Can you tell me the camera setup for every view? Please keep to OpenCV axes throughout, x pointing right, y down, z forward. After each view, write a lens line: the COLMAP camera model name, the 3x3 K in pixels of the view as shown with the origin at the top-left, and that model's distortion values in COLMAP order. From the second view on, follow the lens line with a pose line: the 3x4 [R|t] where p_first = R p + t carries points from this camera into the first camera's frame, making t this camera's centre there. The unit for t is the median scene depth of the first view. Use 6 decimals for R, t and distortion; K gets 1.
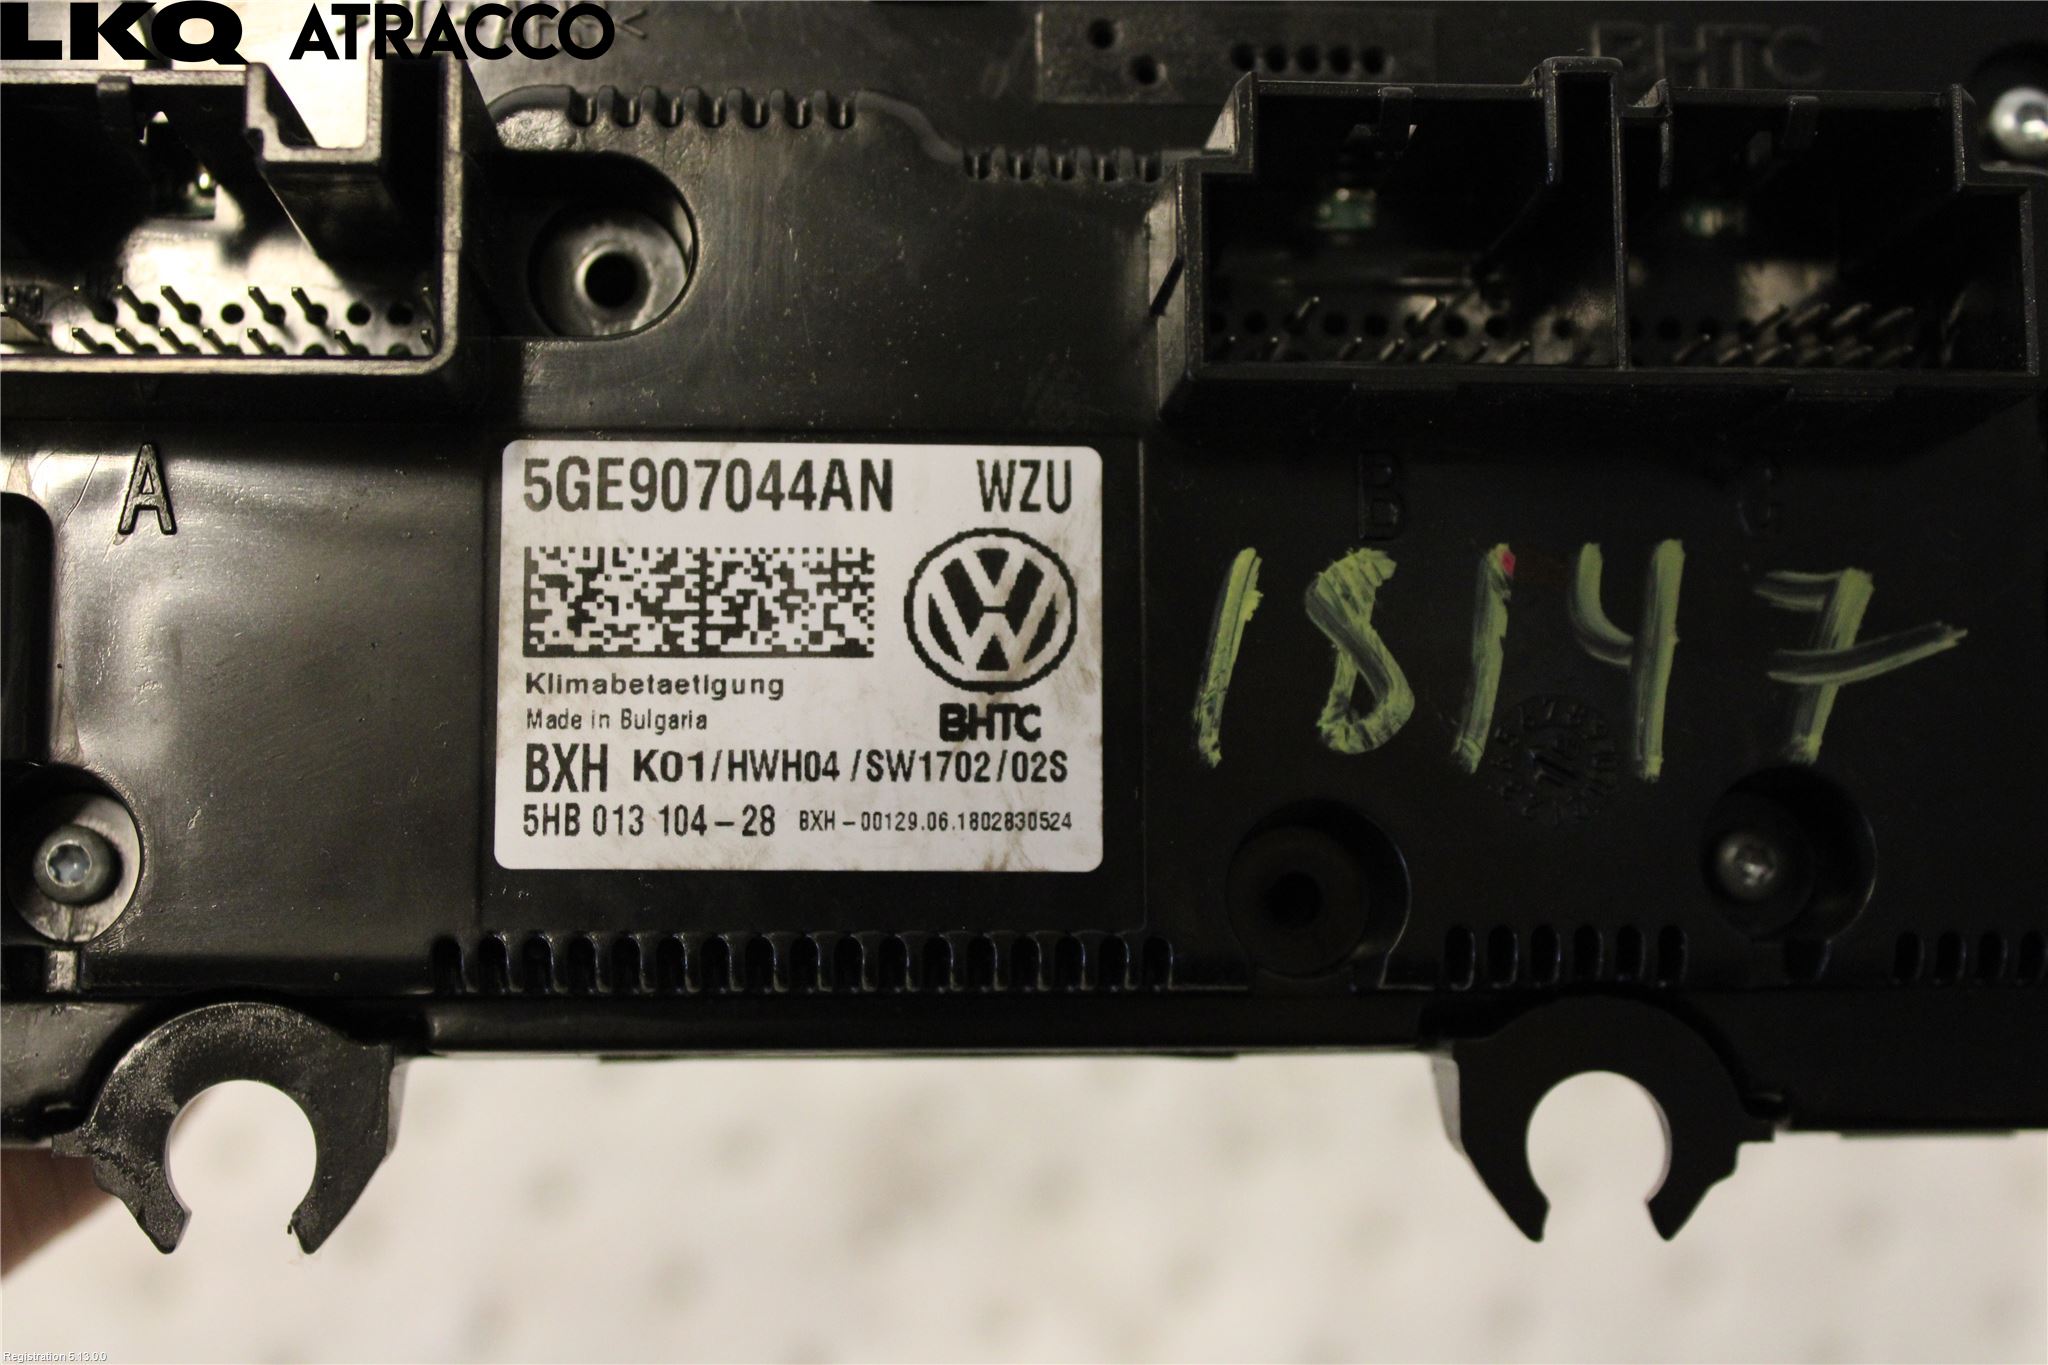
lens RADIAL K [[3376.4, 0, 1024.2], [0, 3376.4, 682.5], [0, 0, 1]] dist [-0.083723, 0.000000]
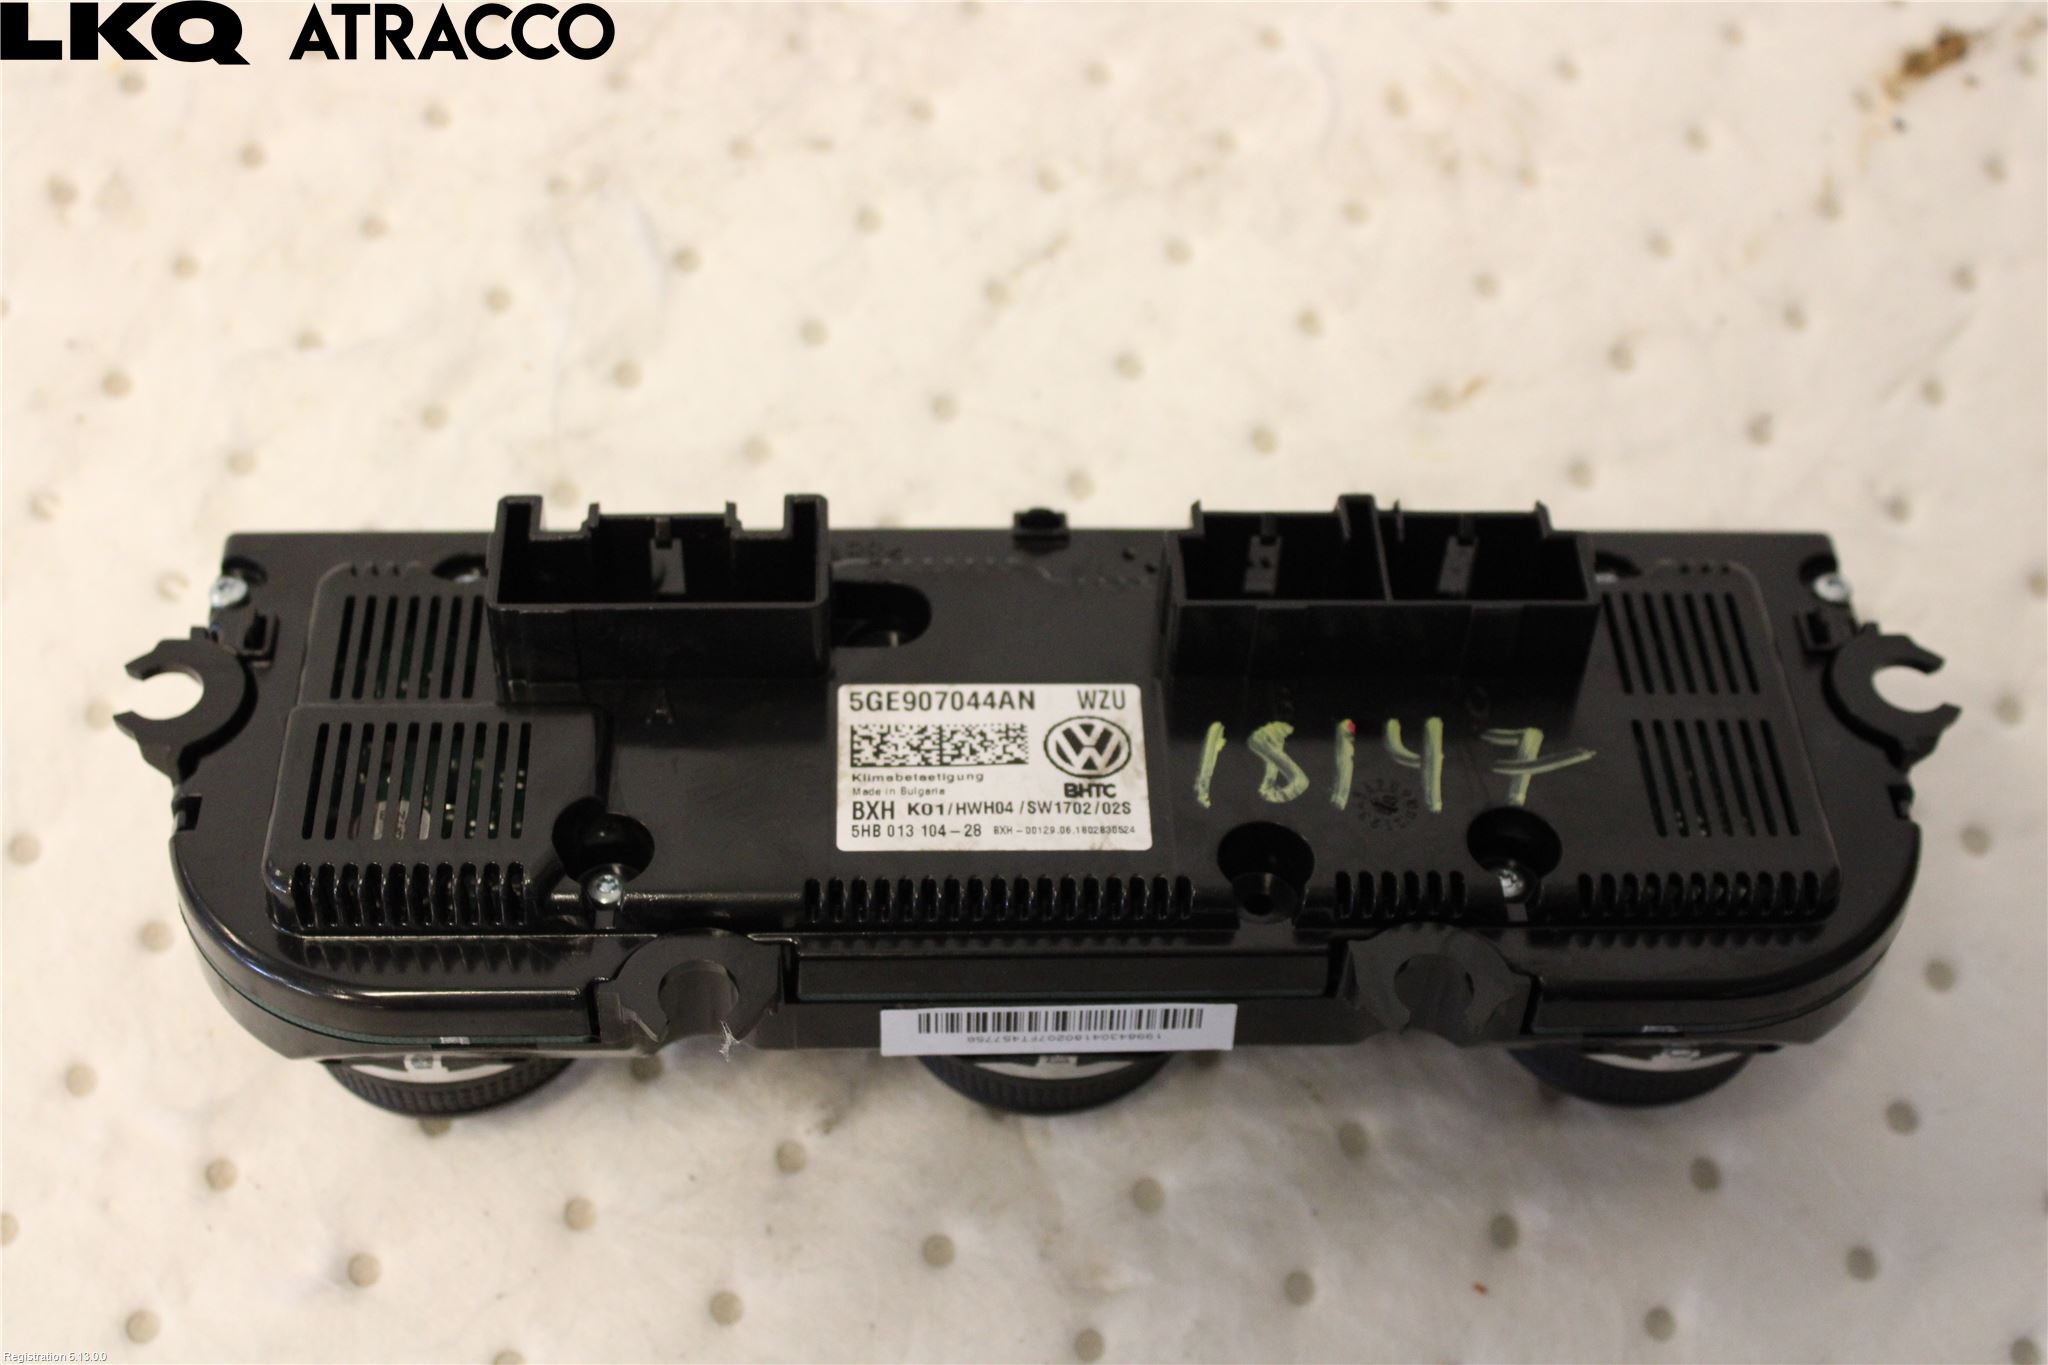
lens RADIAL K [[3376.4, 0, 1029.5], [0, 3376.4, 676.4], [0, 0, 1]] dist [-0.083723, 0.000000]
pose [[0.997249, -0.001566, -0.074102, 0.101331], [0.019055, 0.971590, 0.235900, -0.521533], [0.071628, -0.236663, 0.968948, -0.886794]]
